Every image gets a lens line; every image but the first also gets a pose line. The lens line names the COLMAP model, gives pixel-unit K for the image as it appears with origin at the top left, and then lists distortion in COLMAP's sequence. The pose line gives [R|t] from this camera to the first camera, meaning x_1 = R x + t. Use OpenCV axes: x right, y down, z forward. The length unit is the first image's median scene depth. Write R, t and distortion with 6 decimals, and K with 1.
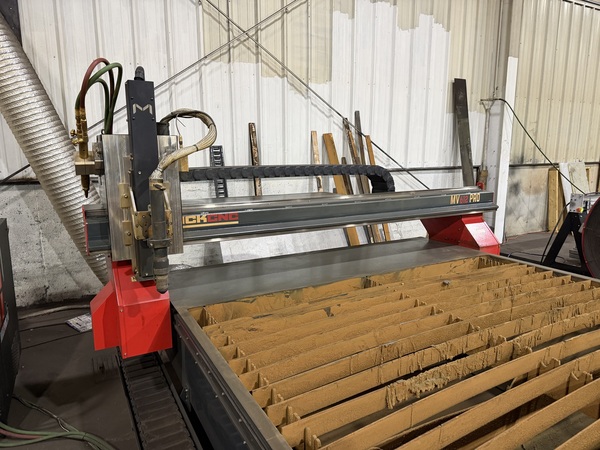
lens RADIAL K [[425.5, 0, 302.8], [0, 425.5, 224.7], [0, 0, 1]] dist [0.034189, -0.047169]
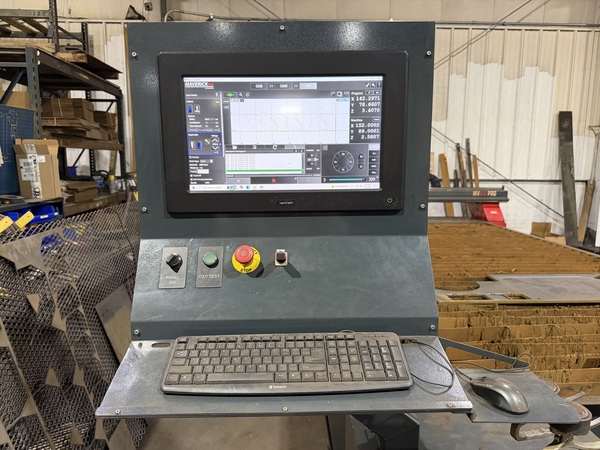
lens RADIAL K [[425.5, 0, 297.2], [0, 425.5, 224.0], [0, 0, 1]] dist [0.034189, -0.047169]
pose [[0.888199, 0.078055, -0.452780, 0.399911], [-0.092350, 0.995681, -0.009515, 0.121280], [0.450081, 0.050266, 0.891572, -0.730939]]
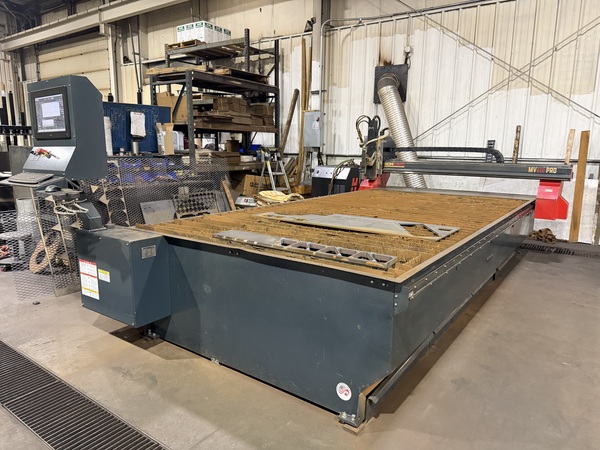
lens RADIAL K [[425.5, 0, 304.6], [0, 425.5, 225.2], [0, 0, 1]] dist [0.034189, -0.047169]
pose [[0.436013, 0.174730, -0.882815, 1.184679], [-0.173212, 0.978923, 0.108205, 0.103917], [0.883114, 0.105735, 0.457089, -0.454876]]
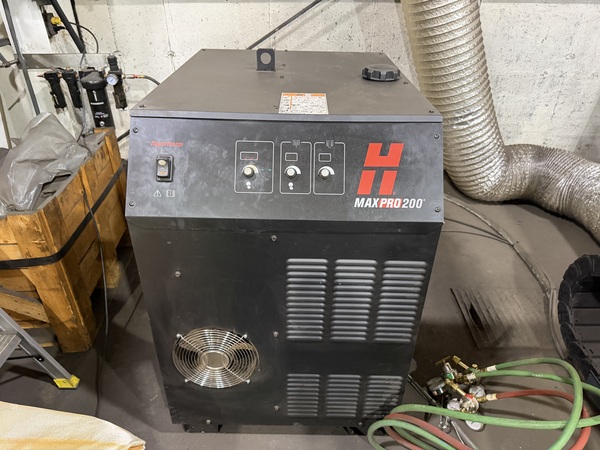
lens RADIAL K [[425.5, 0, 295.4], [0, 425.5, 226.8], [0, 0, 1]] dist [0.034189, -0.047169]
pose [[0.864465, 0.271946, -0.422783, -0.340637], [-0.095116, 0.914330, 0.393641, -0.012657], [0.493612, -0.300076, 0.816273, 0.283153]]
